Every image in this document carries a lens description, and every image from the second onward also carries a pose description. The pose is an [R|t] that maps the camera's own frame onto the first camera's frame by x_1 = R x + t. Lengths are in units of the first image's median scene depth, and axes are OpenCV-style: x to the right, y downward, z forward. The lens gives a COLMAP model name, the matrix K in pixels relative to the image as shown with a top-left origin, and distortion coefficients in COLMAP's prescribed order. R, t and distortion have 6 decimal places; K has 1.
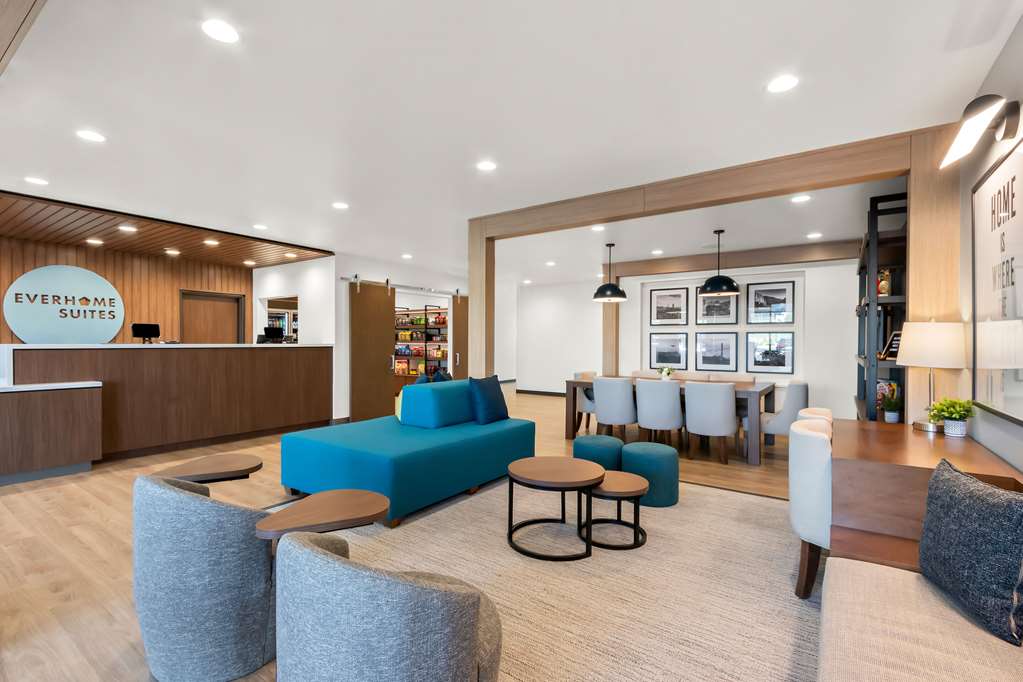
lens RADIAL K [[468.1, 0, 514.1], [0, 468.1, 342.6], [0, 0, 1]] dist [0.005441, 0.000337]
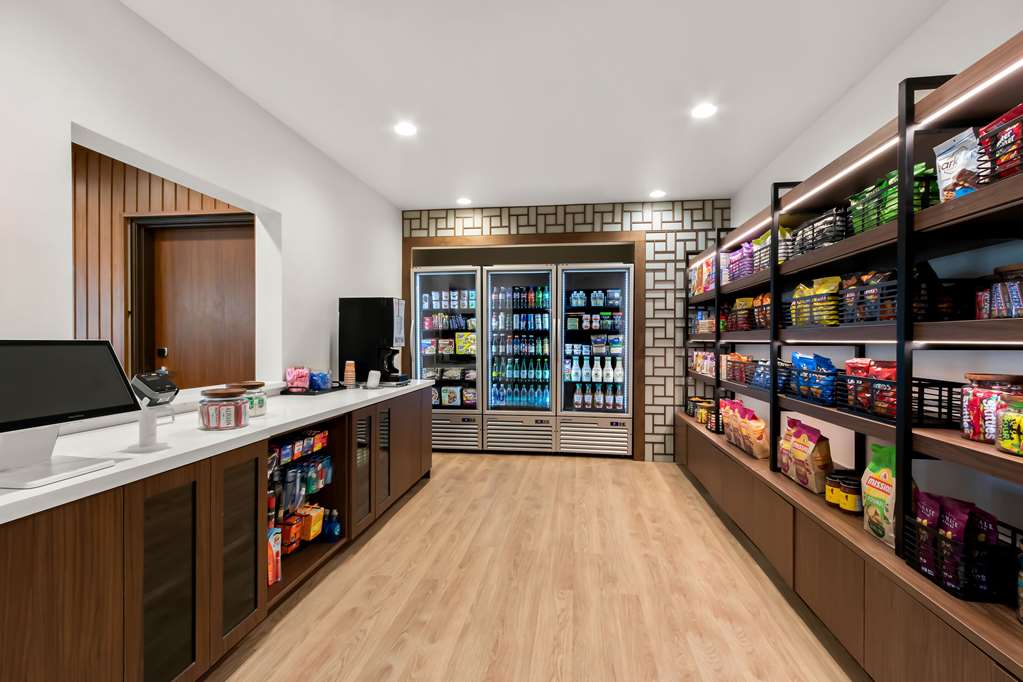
lens RADIAL K [[468.1, 0, 509.8], [0, 468.1, 343.0], [0, 0, 1]] dist [0.005441, 0.000337]
pose [[0.444709, 0.000354, -0.895675, -0.169256], [-0.003203, 0.999994, -0.001195, 0.006455], [0.895669, 0.003400, 0.444708, 1.269739]]
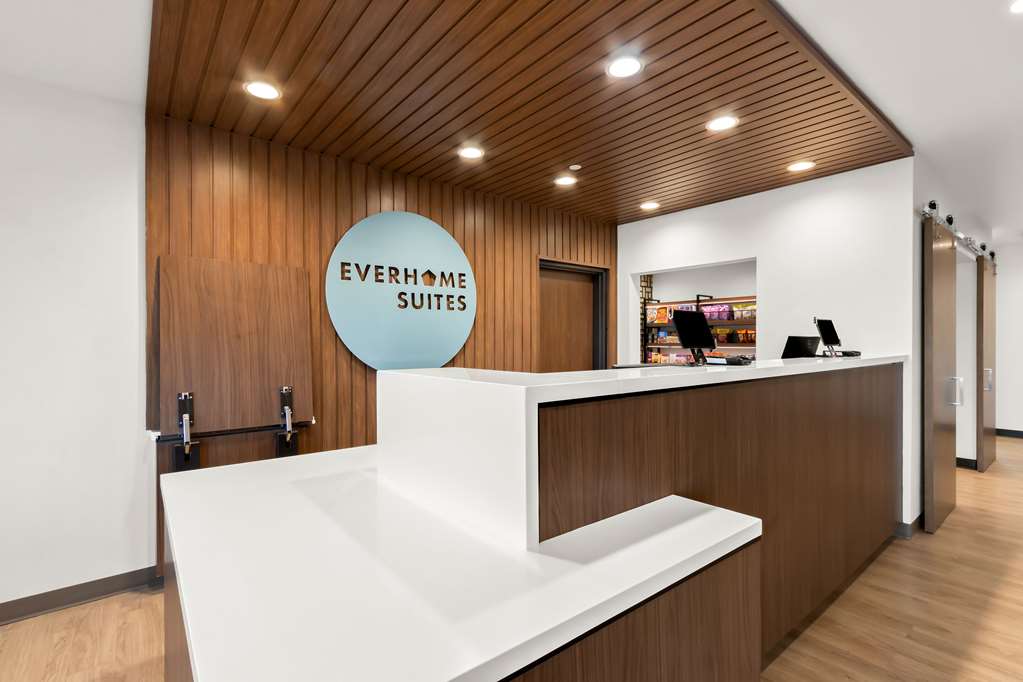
lens RADIAL K [[468.1, 0, 507.7], [0, 468.1, 341.2], [0, 0, 1]] dist [0.005441, 0.000337]
pose [[0.958301, -0.004253, -0.285728, -0.662597], [0.003933, 0.999991, -0.001694, -0.012857], [0.285733, 0.000500, 0.958309, 0.497911]]
